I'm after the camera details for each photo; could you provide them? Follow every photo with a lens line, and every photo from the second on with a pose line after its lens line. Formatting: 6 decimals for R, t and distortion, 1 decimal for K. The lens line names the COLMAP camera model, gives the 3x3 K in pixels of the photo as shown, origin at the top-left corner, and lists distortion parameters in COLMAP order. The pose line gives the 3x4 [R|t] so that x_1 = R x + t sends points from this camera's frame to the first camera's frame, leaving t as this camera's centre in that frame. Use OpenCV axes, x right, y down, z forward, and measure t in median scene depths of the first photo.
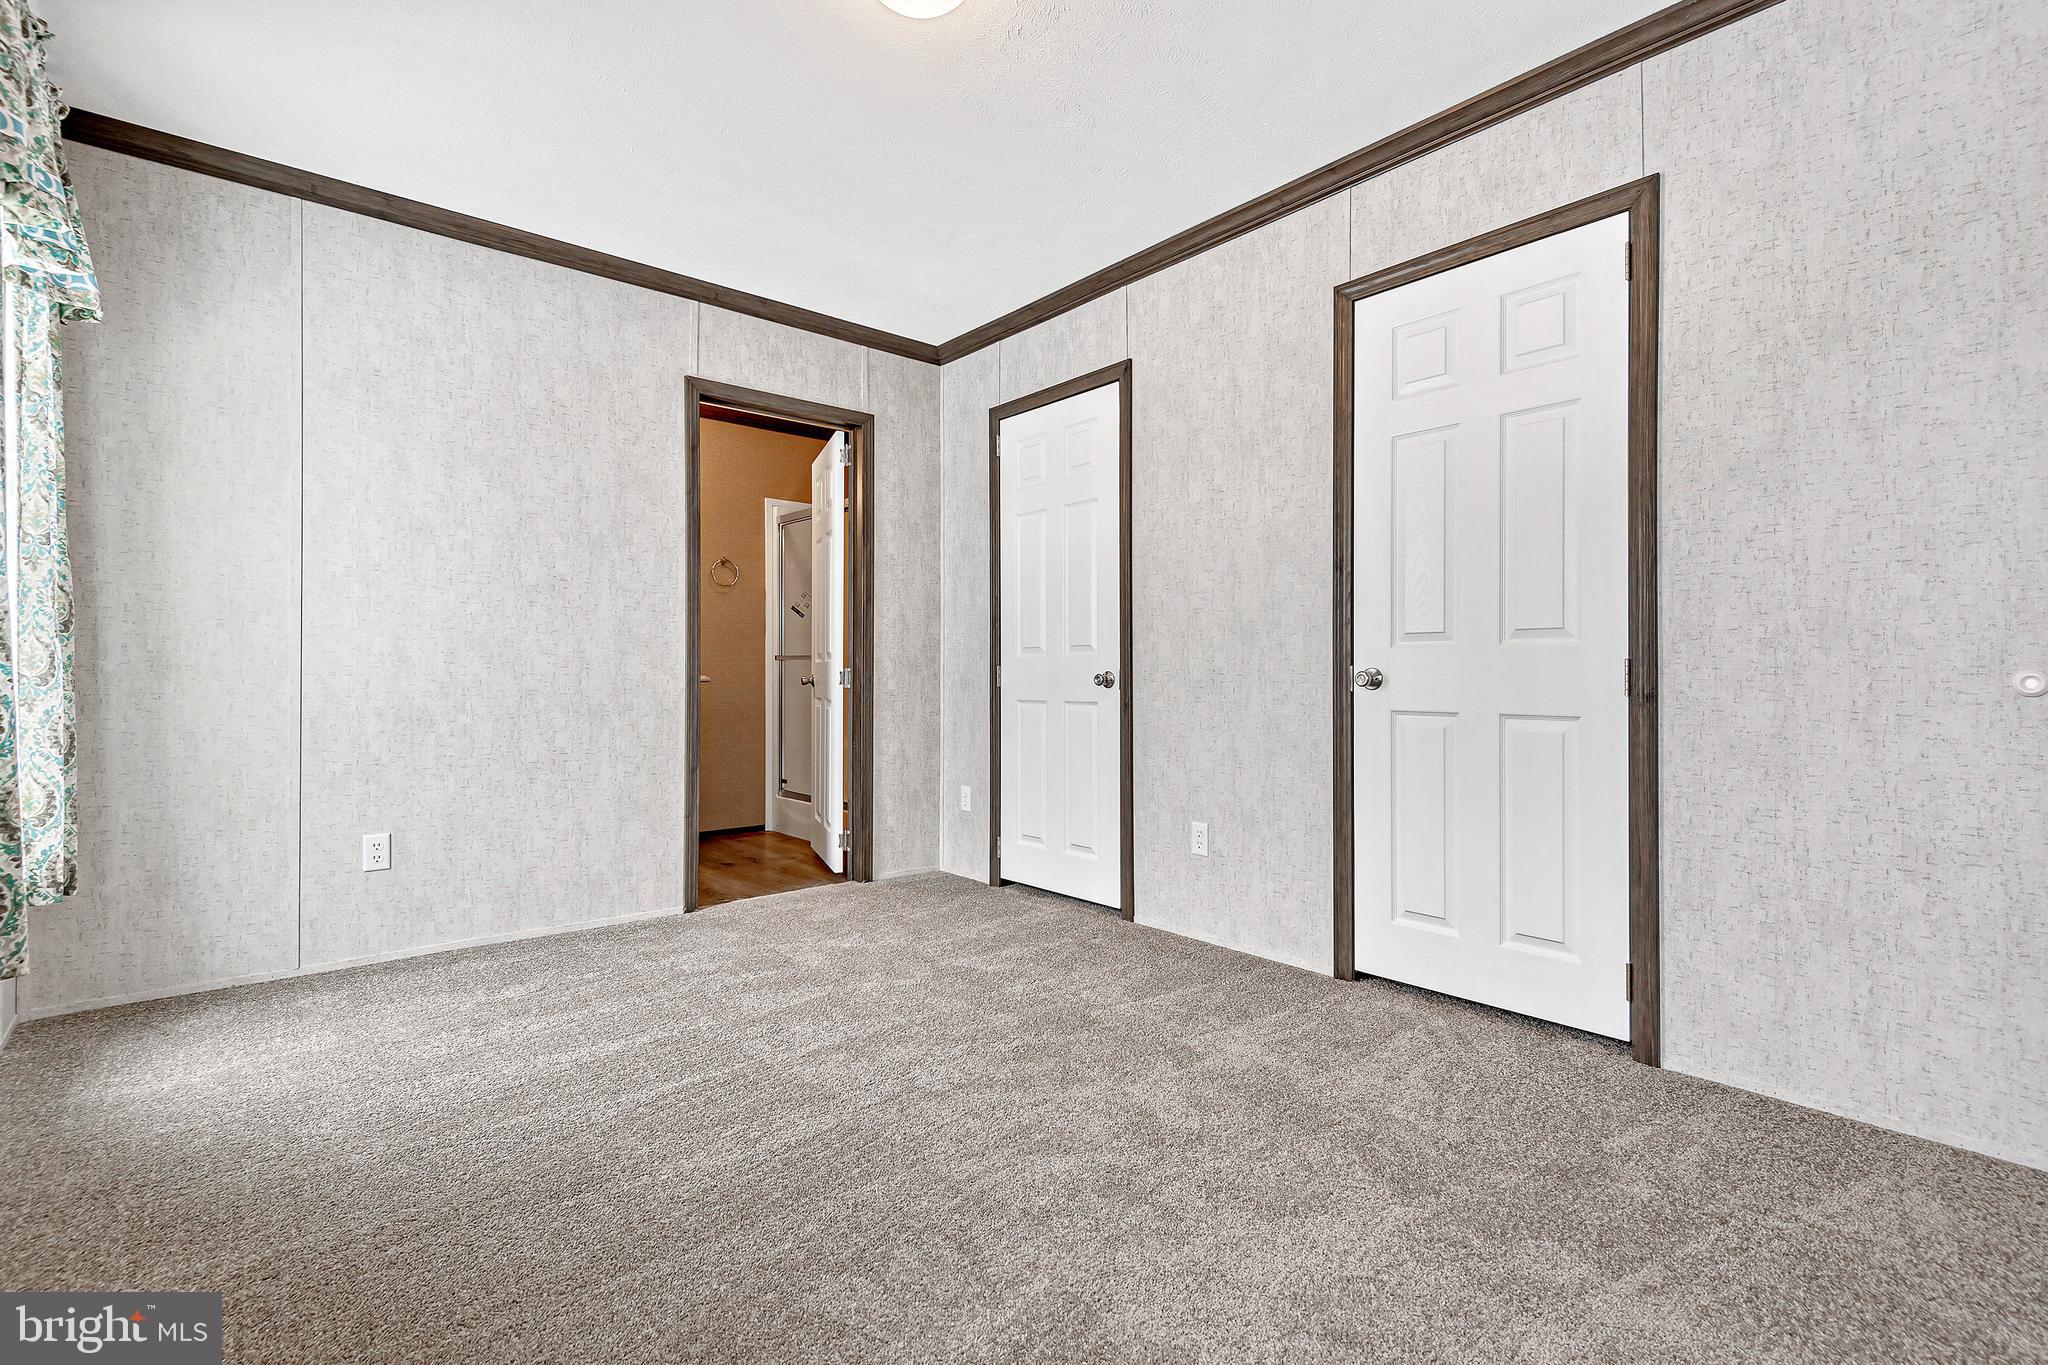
lens RADIAL K [[941.3, 0, 1021.9], [0, 941.3, 674.8], [0, 0, 1]] dist [0.002050, -0.001198]
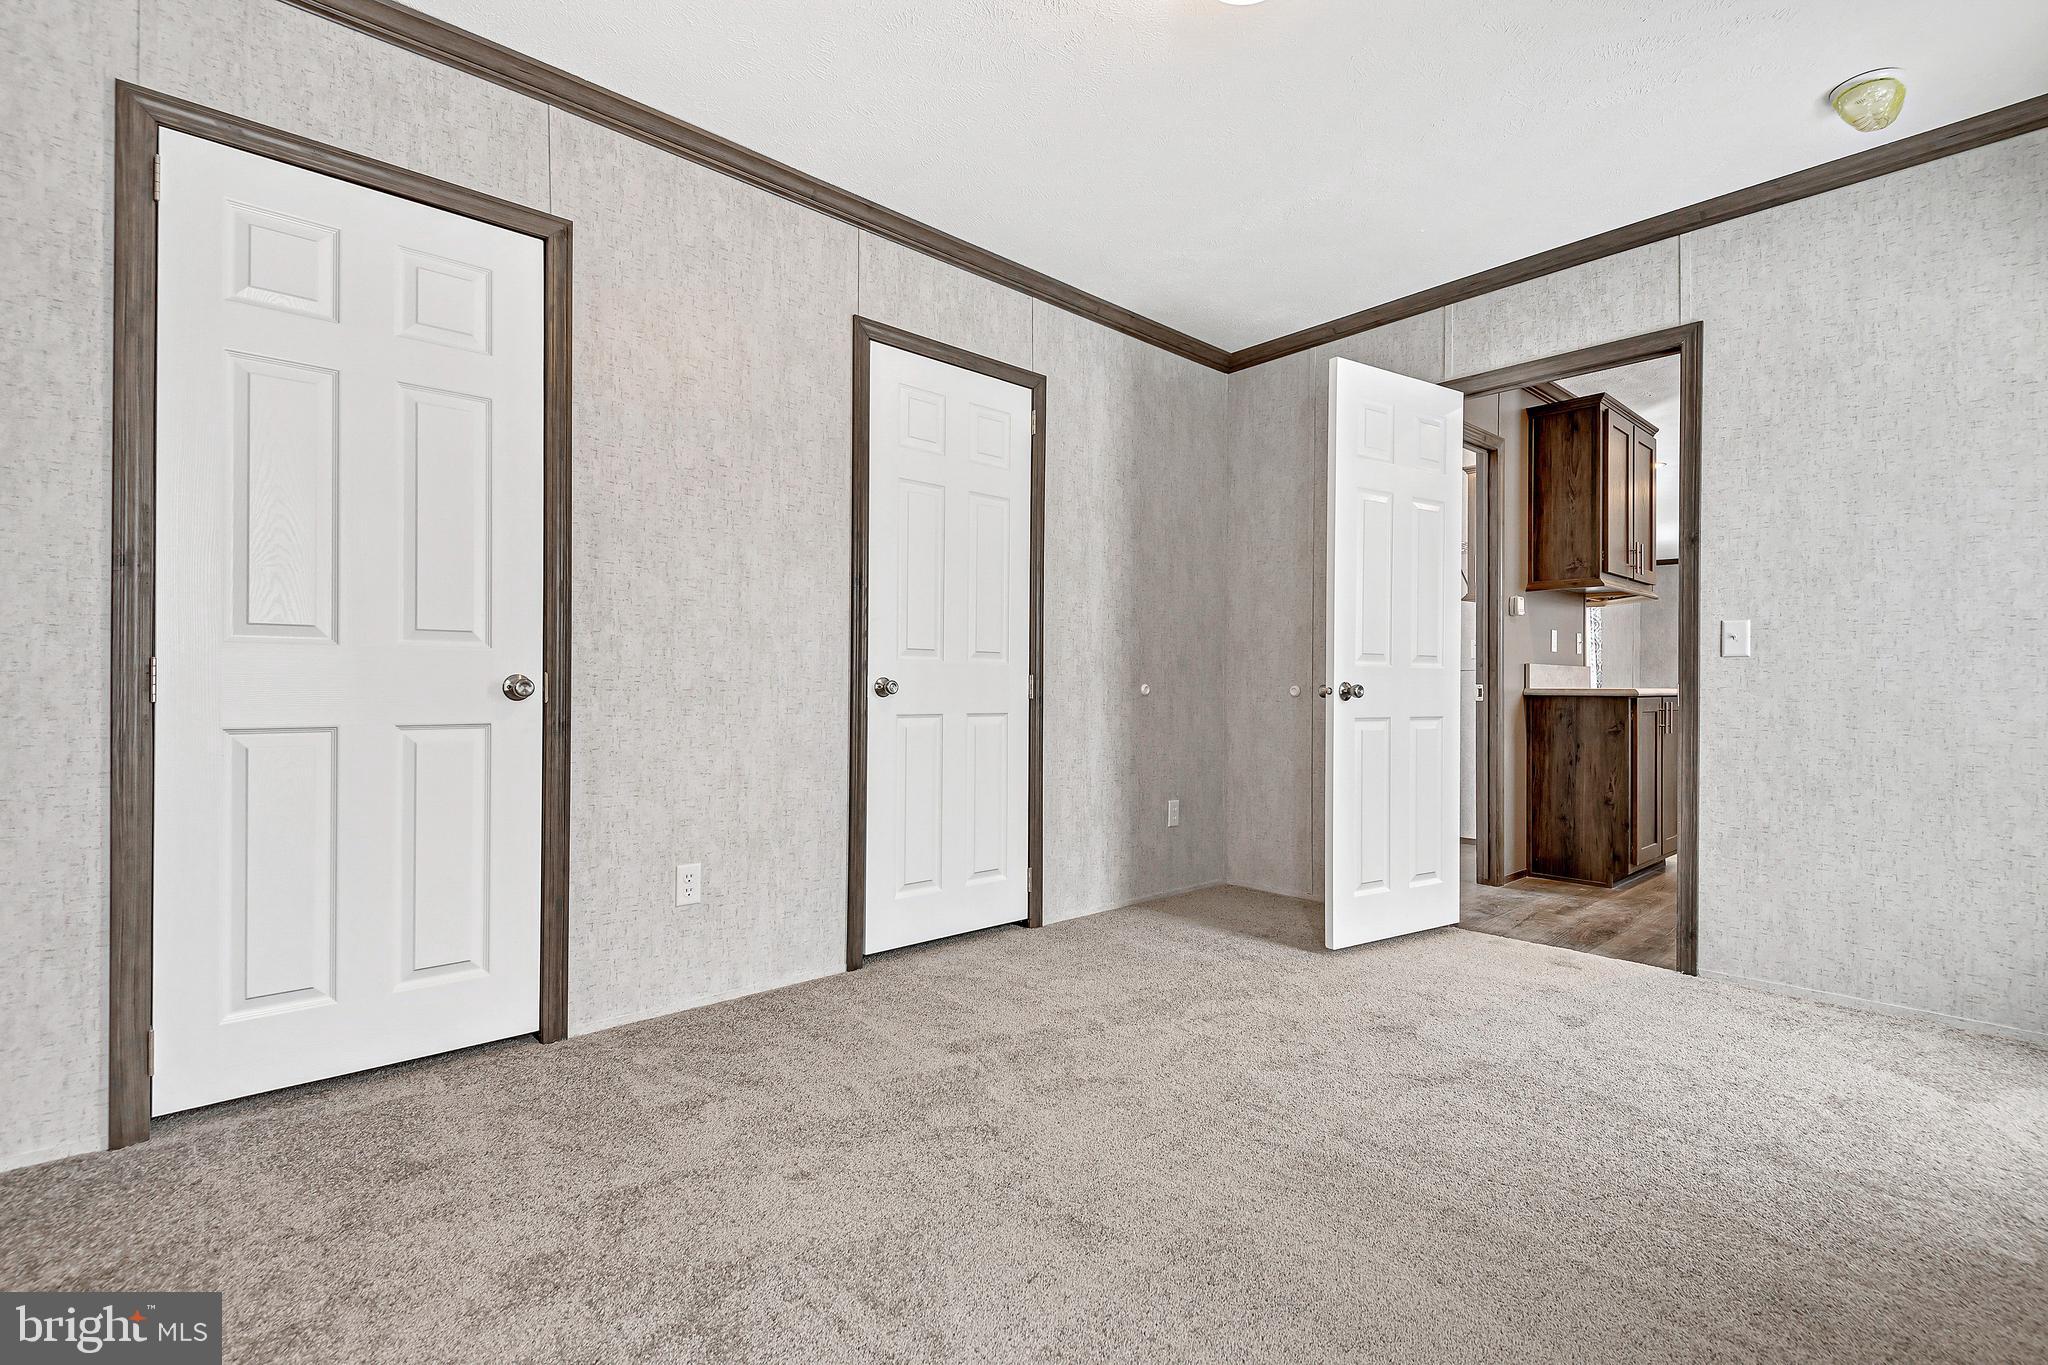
lens RADIAL K [[941.3, 0, 1028.0], [0, 941.3, 686.0], [0, 0, 1]] dist [0.002050, -0.001198]
pose [[-0.055443, -0.000702, 0.998462, -0.693583], [-0.007585, 0.999971, 0.000282, 0.001254], [-0.998433, -0.007557, -0.055447, 0.820329]]
